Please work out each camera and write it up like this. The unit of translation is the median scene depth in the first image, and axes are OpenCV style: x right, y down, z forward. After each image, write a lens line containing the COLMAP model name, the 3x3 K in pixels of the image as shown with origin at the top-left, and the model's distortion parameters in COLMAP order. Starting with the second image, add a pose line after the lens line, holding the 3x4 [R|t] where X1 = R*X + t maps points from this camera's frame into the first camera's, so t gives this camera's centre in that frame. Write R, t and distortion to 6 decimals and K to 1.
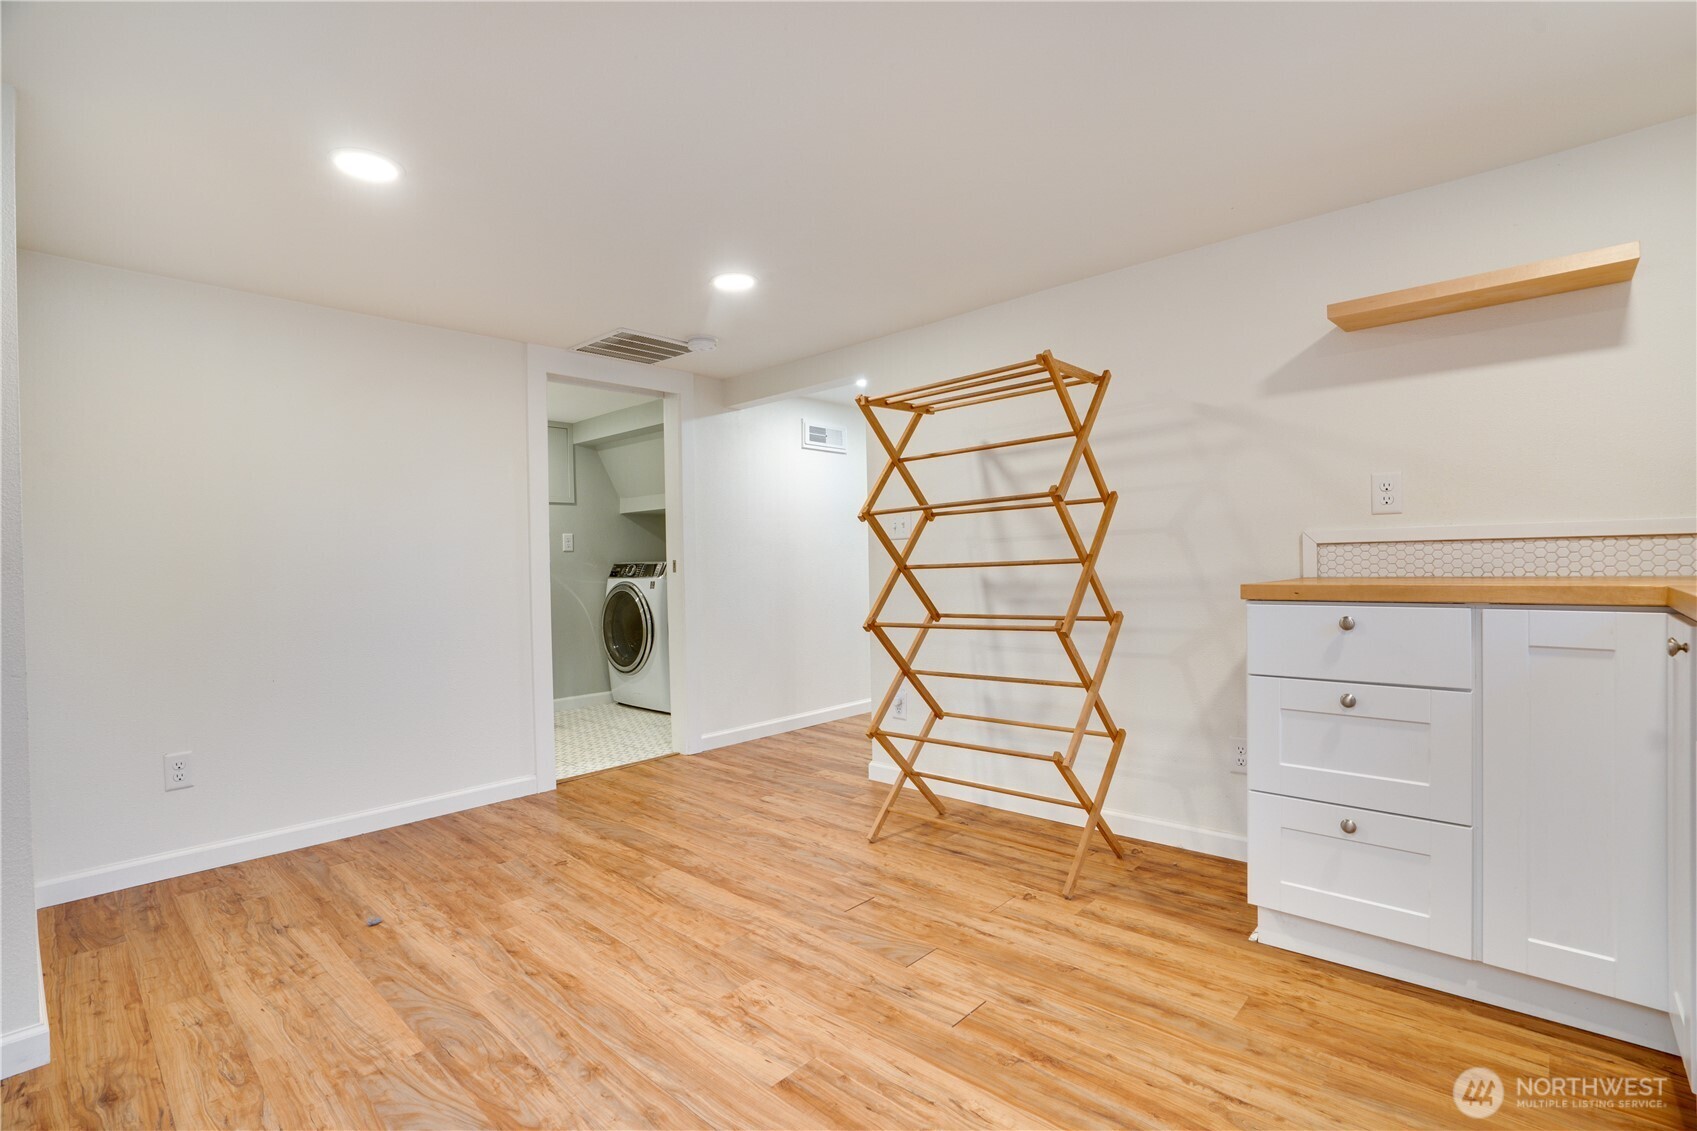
lens RADIAL K [[791.0, 0, 847.1], [0, 791.0, 564.6], [0, 0, 1]] dist [-0.026010, 0.004575]
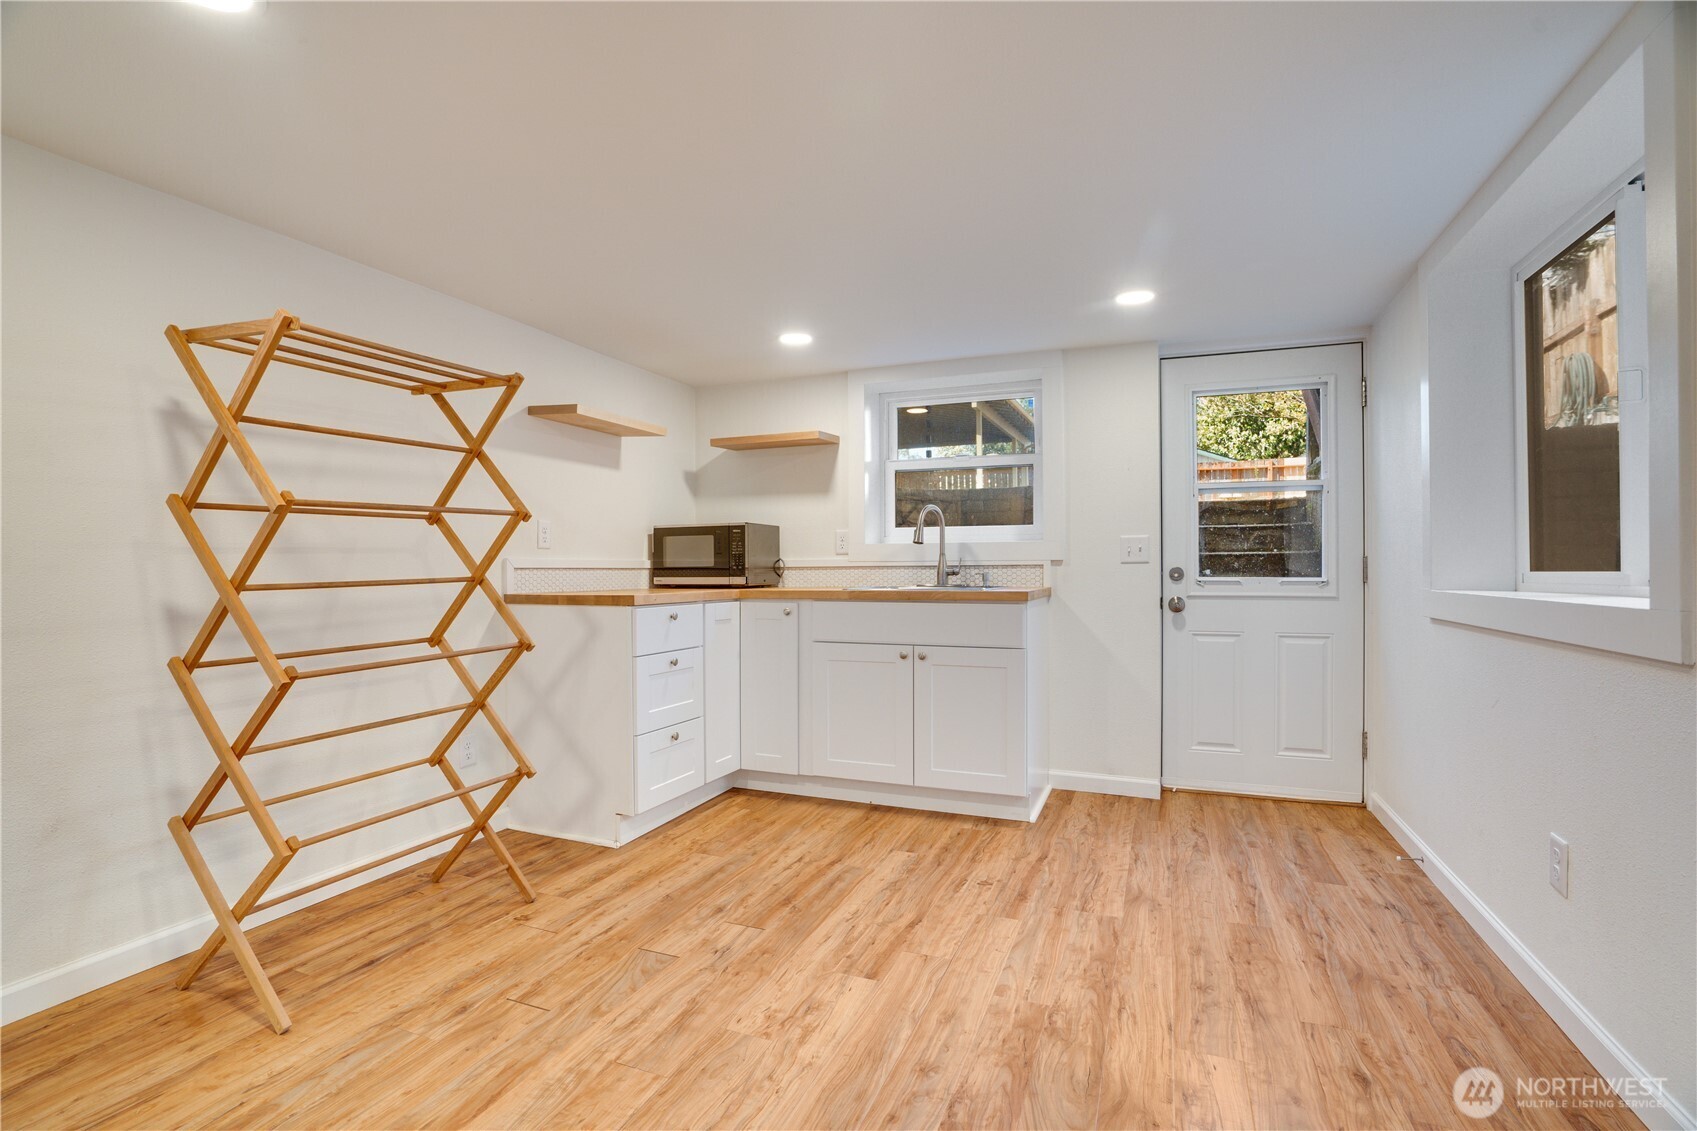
lens RADIAL K [[791.0, 0, 850.3], [0, 791.0, 571.9], [0, 0, 1]] dist [-0.026010, 0.004575]
pose [[-0.369585, 0.028272, 0.928767, -1.040043], [0.010049, 0.999600, -0.026430, 0.028517], [-0.929143, -0.000435, -0.369721, 1.223656]]
